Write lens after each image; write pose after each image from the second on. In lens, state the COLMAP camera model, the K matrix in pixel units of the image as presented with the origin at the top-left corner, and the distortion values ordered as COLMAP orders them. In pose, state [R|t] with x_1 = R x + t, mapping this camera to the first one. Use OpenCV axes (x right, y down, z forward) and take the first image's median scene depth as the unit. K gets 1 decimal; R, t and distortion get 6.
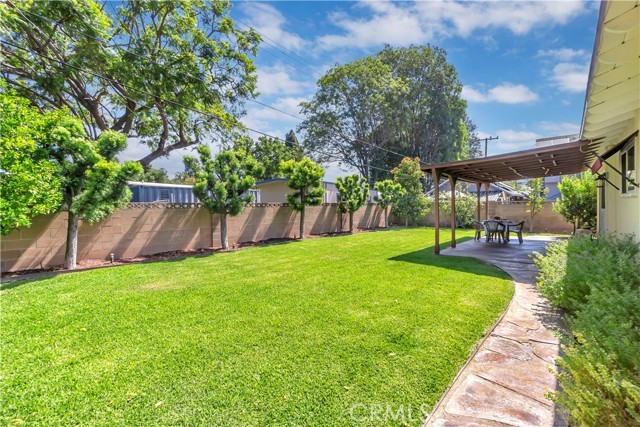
lens RADIAL K [[282.1, 0, 314.0], [0, 282.1, 213.8], [0, 0, 1]] dist [0.007292, 0.000932]
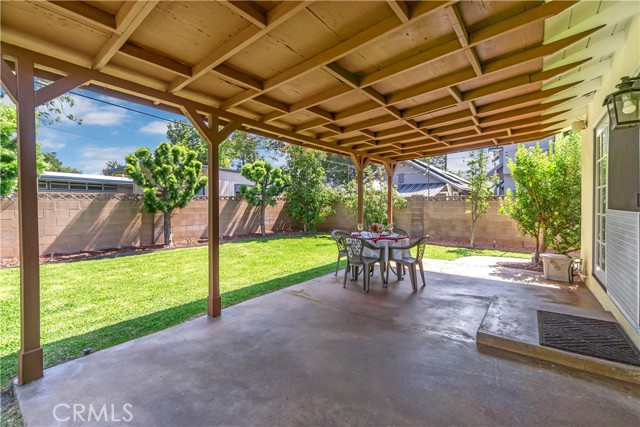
lens RADIAL K [[282.1, 0, 318.1], [0, 282.1, 208.0], [0, 0, 1]] dist [0.007292, 0.000932]
pose [[0.996484, 0.007982, 0.083402, 0.457920], [-0.007215, 0.999929, -0.009498, -0.011403], [-0.083472, 0.008863, 0.996471, 0.498859]]
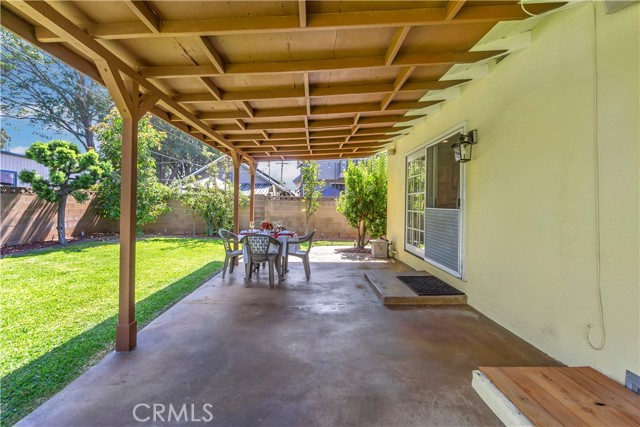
lens RADIAL K [[282.1, 0, 319.1], [0, 282.1, 207.3], [0, 0, 1]] dist [0.007292, 0.000932]
pose [[0.727490, 0.012918, 0.685997, 0.345473], [-0.006765, 0.999909, -0.011655, -0.009883], [-0.686085, 0.003838, 0.727511, 0.534923]]
